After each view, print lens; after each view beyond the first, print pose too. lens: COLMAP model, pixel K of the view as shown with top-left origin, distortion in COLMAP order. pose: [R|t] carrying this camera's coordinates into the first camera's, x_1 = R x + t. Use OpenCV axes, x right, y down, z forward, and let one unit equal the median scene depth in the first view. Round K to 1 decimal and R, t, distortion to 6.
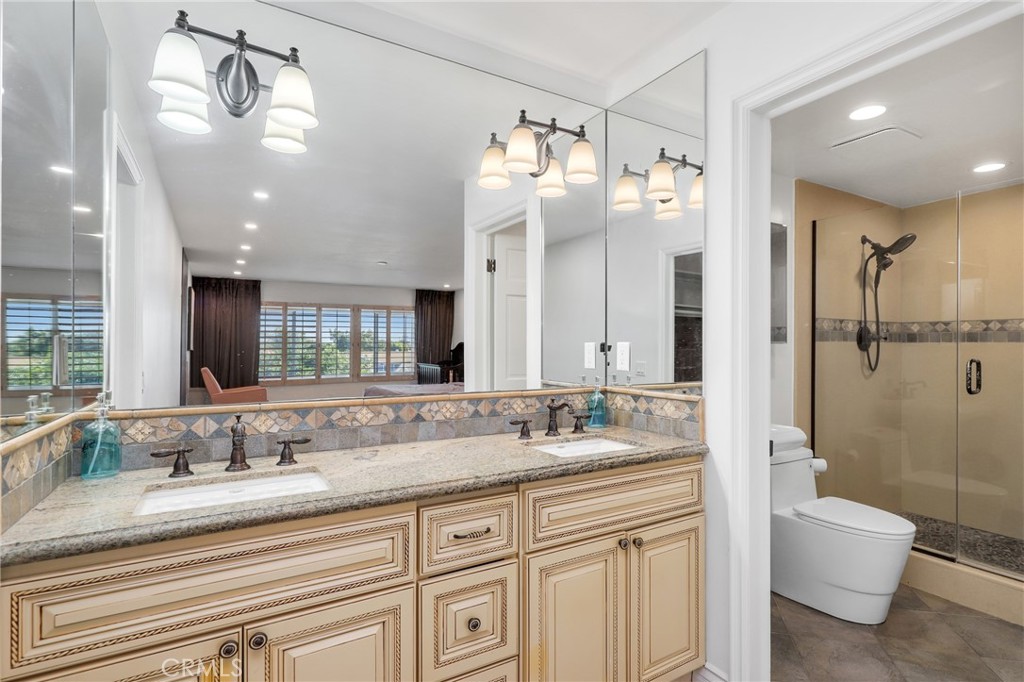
lens RADIAL K [[520.4, 0, 547.6], [0, 520.4, 343.6], [0, 0, 1]] dist [0.001148, 0.001857]
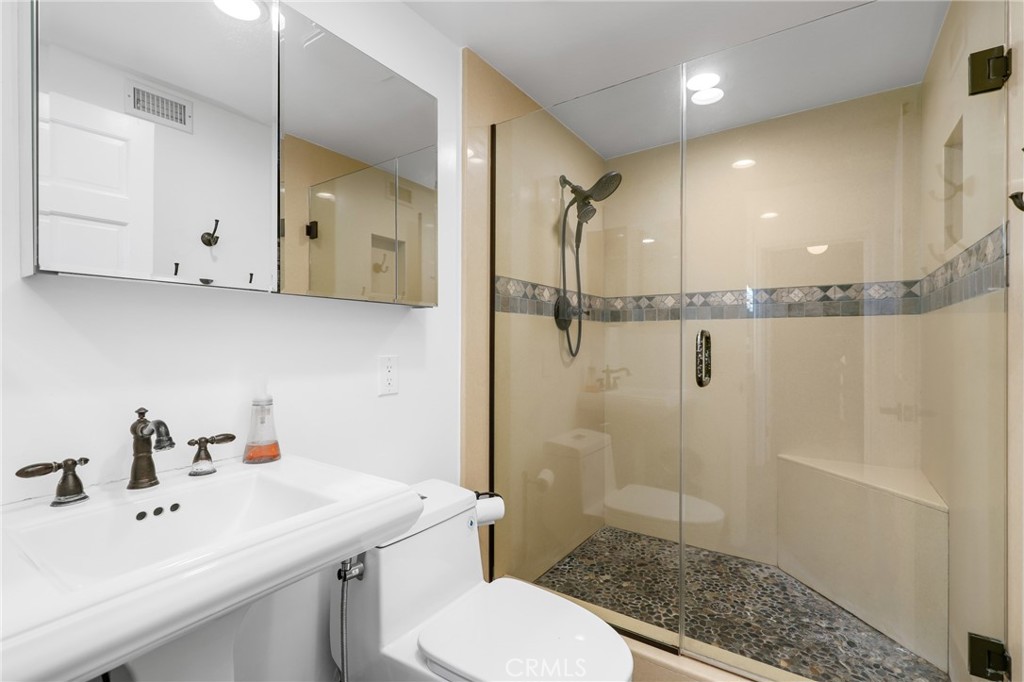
lens RADIAL K [[467.3, 0, 510.5], [0, 467.3, 343.8], [0, 0, 1]] dist [-0.000755, 0.000446]
pose [[0.918906, -0.004129, 0.394454, 0.274263], [0.001116, 0.999968, 0.007869, 0.029100], [-0.394474, -0.006791, 0.918882, 0.414274]]
